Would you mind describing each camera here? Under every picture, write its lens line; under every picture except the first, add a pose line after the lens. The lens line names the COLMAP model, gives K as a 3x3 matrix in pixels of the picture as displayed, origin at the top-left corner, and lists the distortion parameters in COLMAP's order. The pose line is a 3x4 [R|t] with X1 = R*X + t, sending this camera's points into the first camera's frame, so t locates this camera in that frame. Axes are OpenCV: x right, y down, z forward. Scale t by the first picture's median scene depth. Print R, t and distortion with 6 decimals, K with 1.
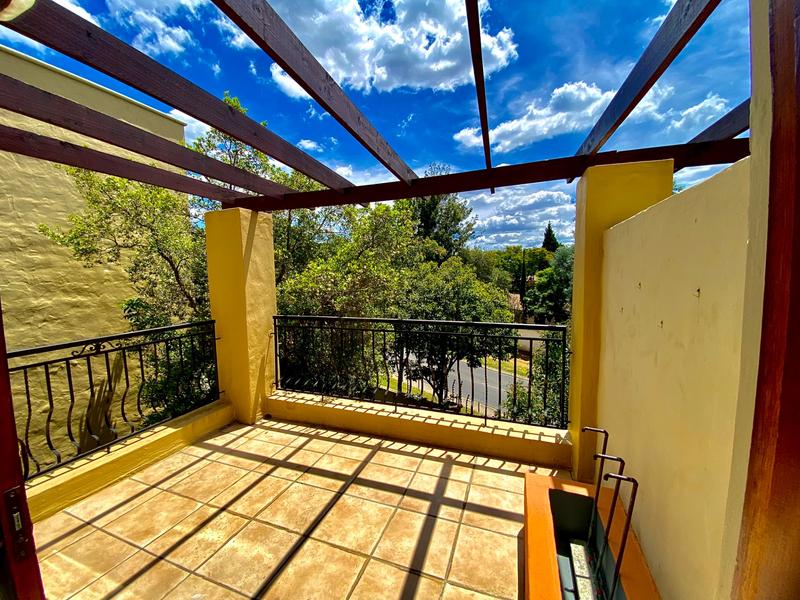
lens RADIAL K [[325.9, 0, 395.5], [0, 325.9, 298.8], [0, 0, 1]] dist [0.031056, -0.027706]
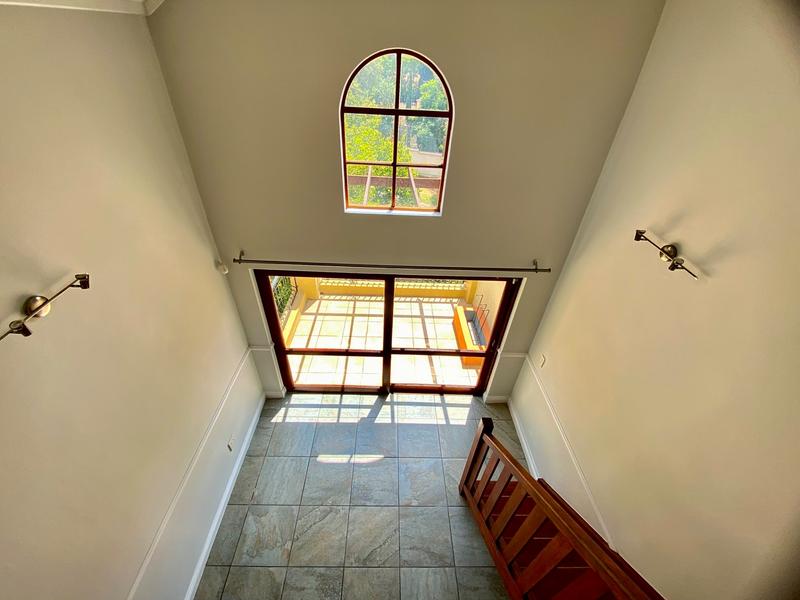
lens RADIAL K [[325.9, 0, 395.5], [0, 325.9, 298.8], [0, 0, 1]] dist [0.031056, -0.027706]
pose [[0.933658, -0.170977, 0.314722, -0.764103], [-0.023779, 0.847175, 0.530782, -0.805853], [-0.357376, -0.503053, 0.786906, -0.835554]]
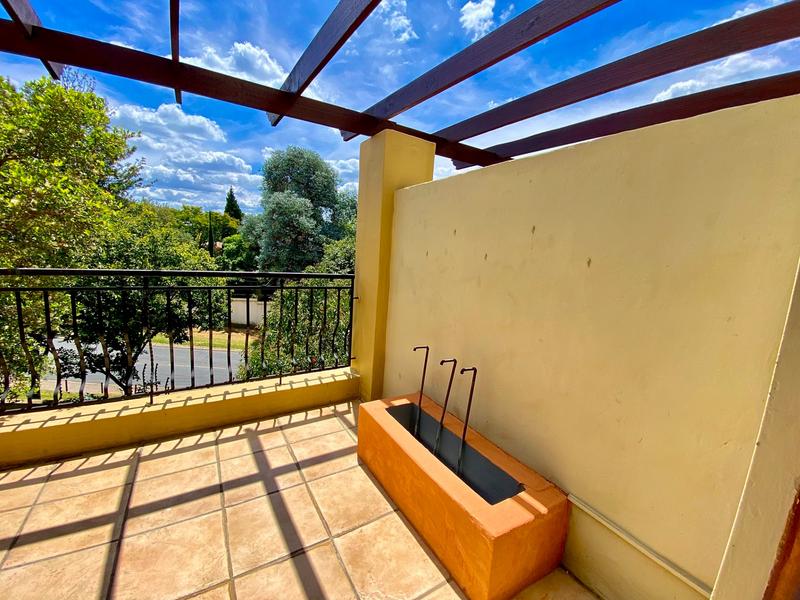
lens RADIAL K [[325.9, 0, 395.5], [0, 325.9, 298.8], [0, 0, 1]] dist [0.031056, -0.027706]
pose [[0.614379, -0.063404, 0.786459, -0.246444], [-0.010052, 0.996056, 0.088155, 0.063231], [-0.788947, -0.062066, 0.611319, 0.197263]]
